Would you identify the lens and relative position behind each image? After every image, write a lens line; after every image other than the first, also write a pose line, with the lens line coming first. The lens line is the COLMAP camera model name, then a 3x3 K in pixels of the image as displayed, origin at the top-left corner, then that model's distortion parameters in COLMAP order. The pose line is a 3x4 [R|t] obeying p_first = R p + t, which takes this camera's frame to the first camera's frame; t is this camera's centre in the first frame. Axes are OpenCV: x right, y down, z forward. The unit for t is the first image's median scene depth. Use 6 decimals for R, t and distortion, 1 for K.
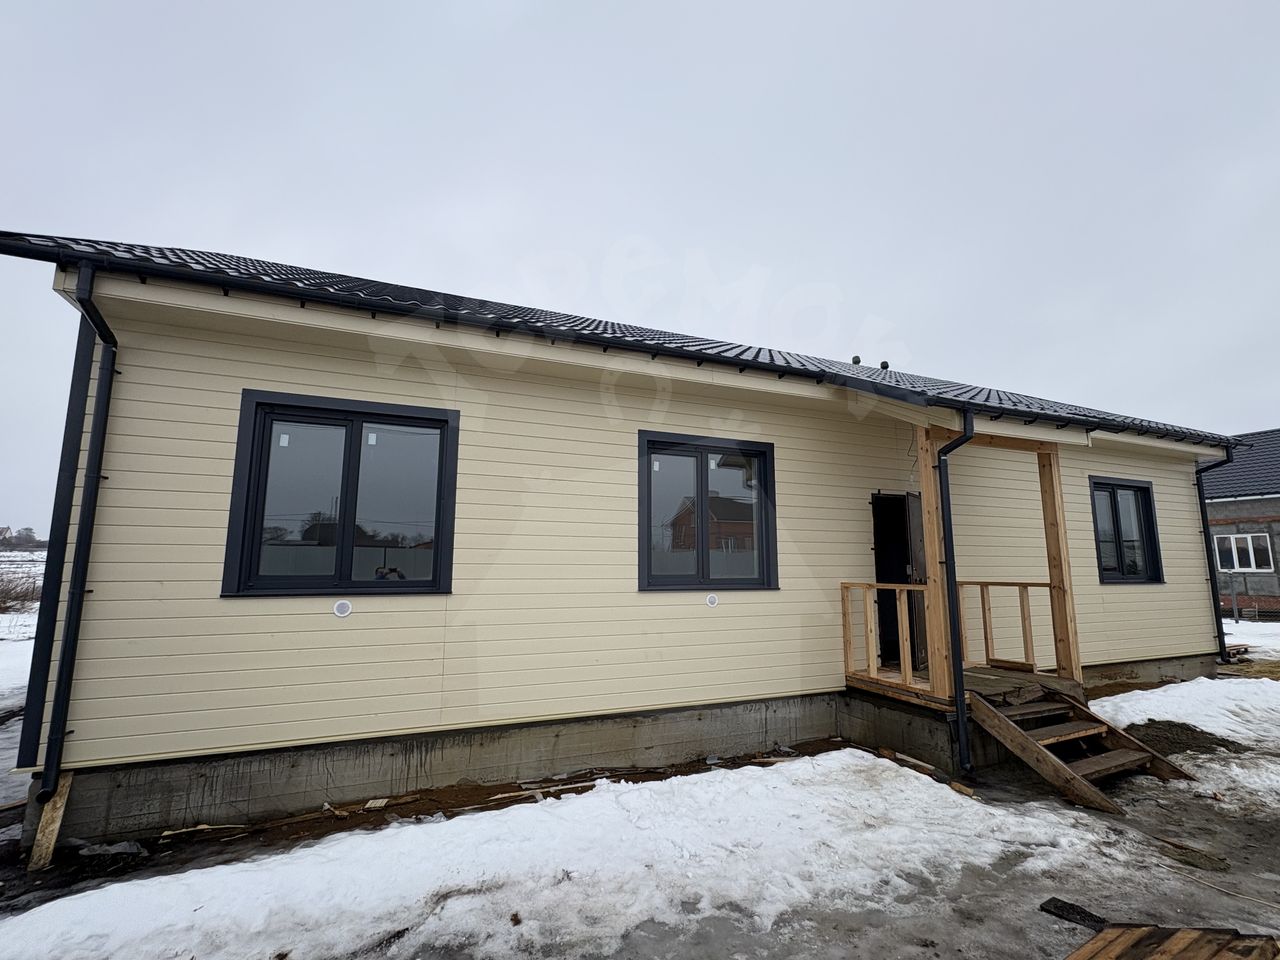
lens RADIAL K [[588.8, 0, 640.0], [0, 588.8, 480.0], [0, 0, 1]] dist [0.001272, -0.000149]
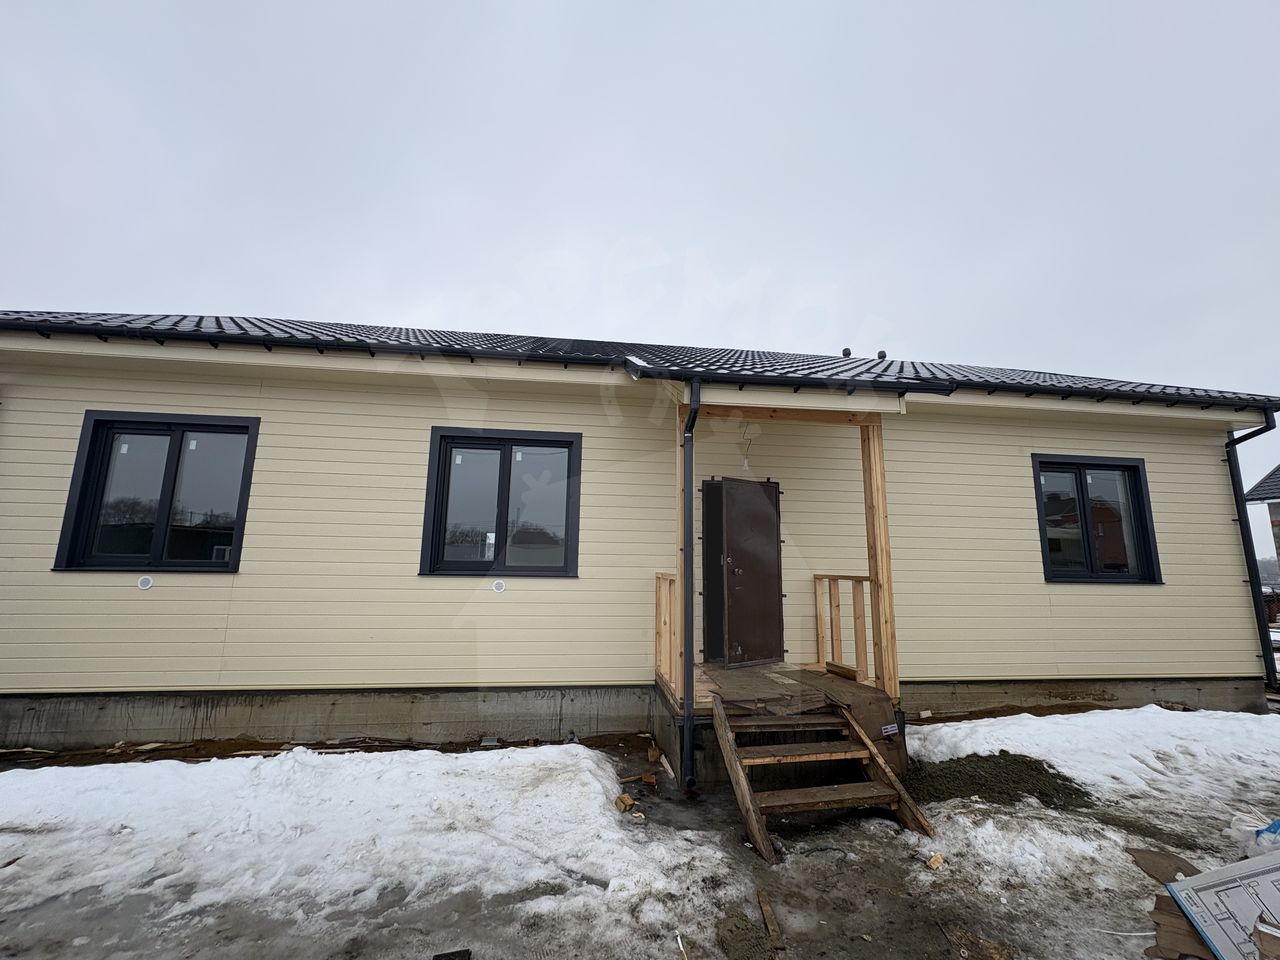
lens RADIAL K [[509.1, 0, 640.0], [0, 509.1, 480.0], [0, 0, 1]] dist [0.000910, 0.000464]
pose [[0.960051, -0.034367, -0.277708, 0.720094], [0.028363, 0.999270, -0.025608, 0.055791], [0.278385, 0.016708, 0.960324, 0.241305]]
